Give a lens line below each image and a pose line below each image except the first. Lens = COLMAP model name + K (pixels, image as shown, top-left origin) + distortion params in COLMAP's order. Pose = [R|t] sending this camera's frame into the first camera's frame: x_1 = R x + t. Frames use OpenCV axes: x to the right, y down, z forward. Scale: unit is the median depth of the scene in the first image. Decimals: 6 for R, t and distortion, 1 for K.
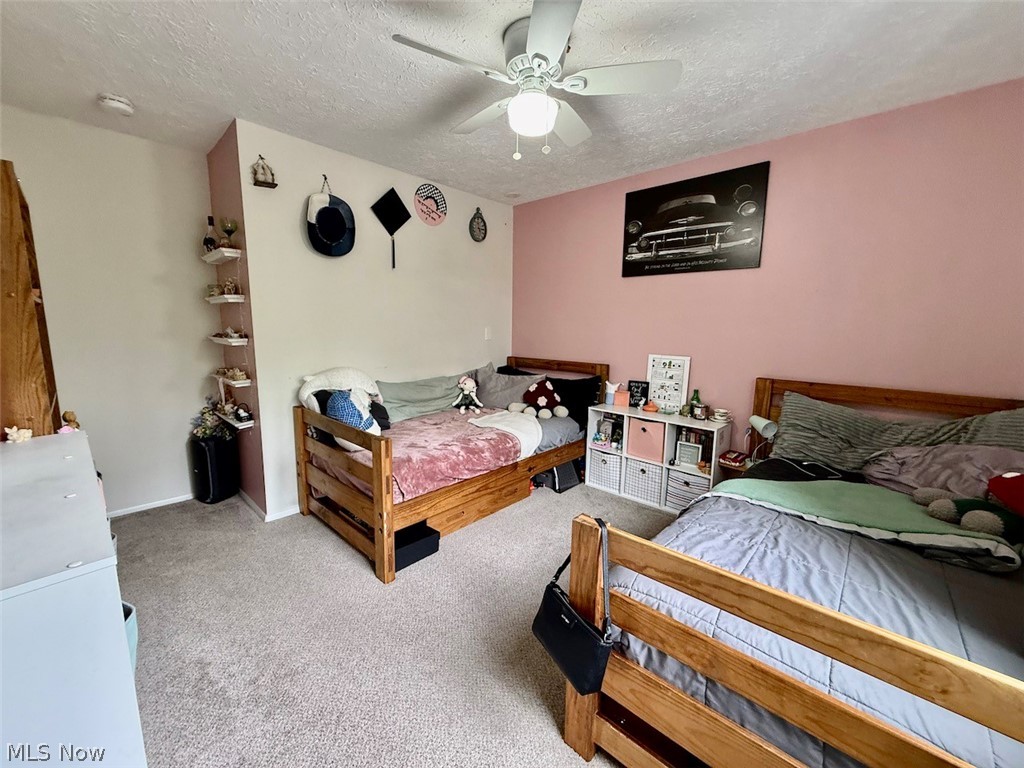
lens RADIAL K [[410.4, 0, 504.5], [0, 410.4, 383.6], [0, 0, 1]] dist [-0.000278, 0.000034]
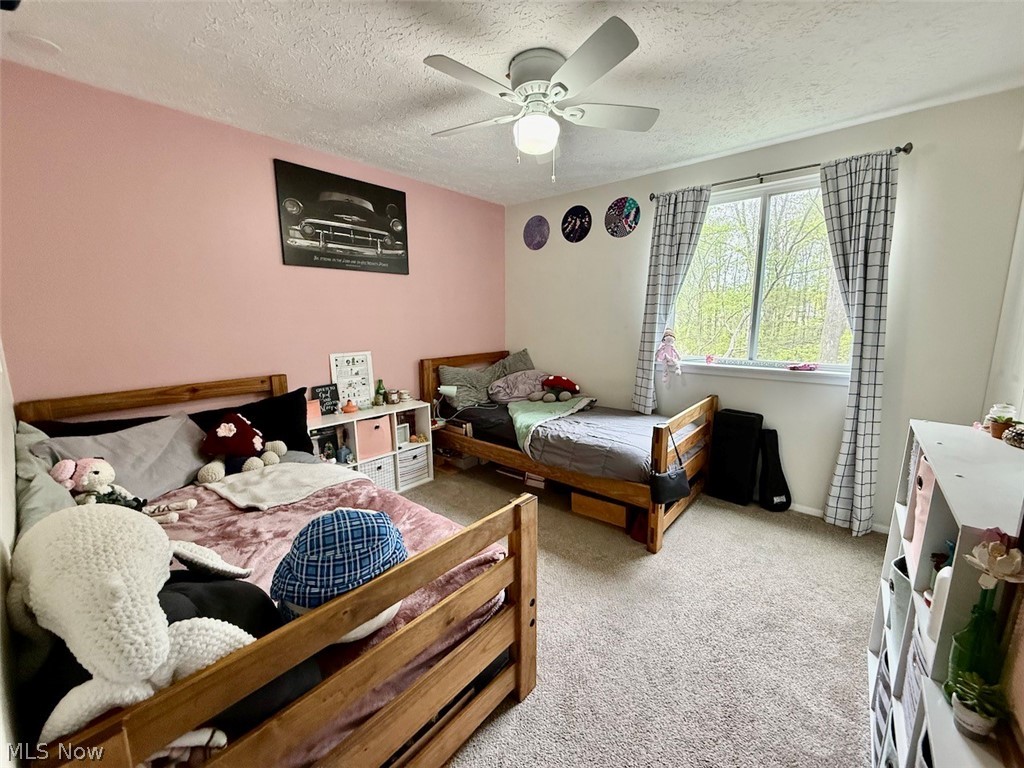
lens RADIAL K [[410.4, 0, 505.6], [0, 410.4, 386.1], [0, 0, 1]] dist [-0.000278, 0.000034]
pose [[-0.053393, -0.181957, 0.981856, -0.621898], [0.151910, 0.970334, 0.188083, -0.121558], [-0.986951, 0.159196, -0.024168, 0.678677]]
